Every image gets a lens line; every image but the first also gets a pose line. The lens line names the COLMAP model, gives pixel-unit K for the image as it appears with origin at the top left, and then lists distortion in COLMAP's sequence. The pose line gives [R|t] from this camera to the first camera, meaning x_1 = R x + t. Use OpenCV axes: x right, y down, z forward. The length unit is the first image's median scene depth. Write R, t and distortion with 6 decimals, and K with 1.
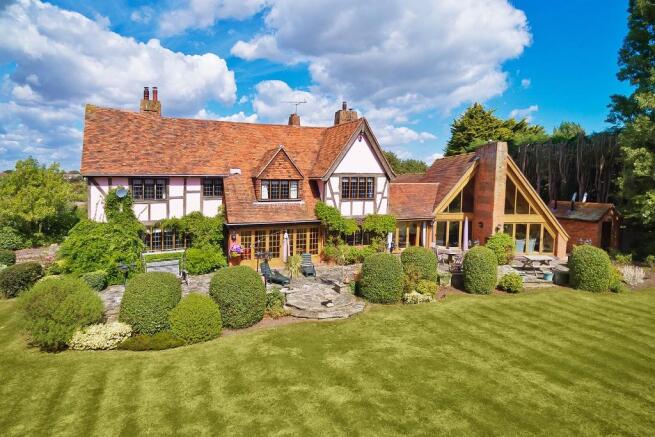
lens RADIAL K [[416.3, 0, 325.7], [0, 416.3, 194.8], [0, 0, 1]] dist [0.001821, 0.001783]
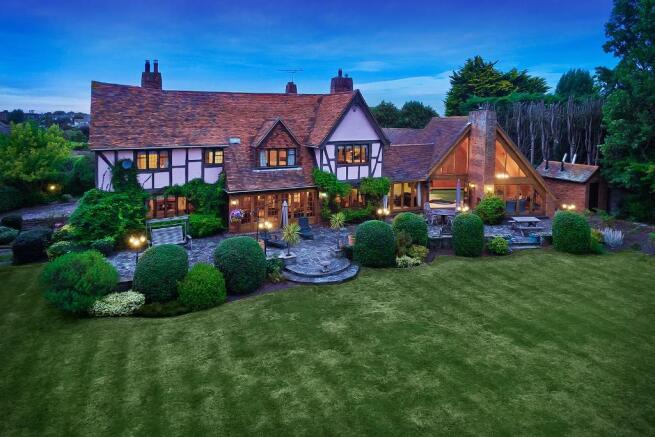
lens RADIAL K [[426.4, 0, 326.4], [0, 426.4, 159.4], [0, 0, 1]] dist [-0.000154, -0.000706]
pose [[0.999971, -0.006245, 0.004269, 0.008379], [0.006076, 0.999235, 0.038627, -0.058518], [-0.004507, -0.038600, 0.999245, -0.081379]]
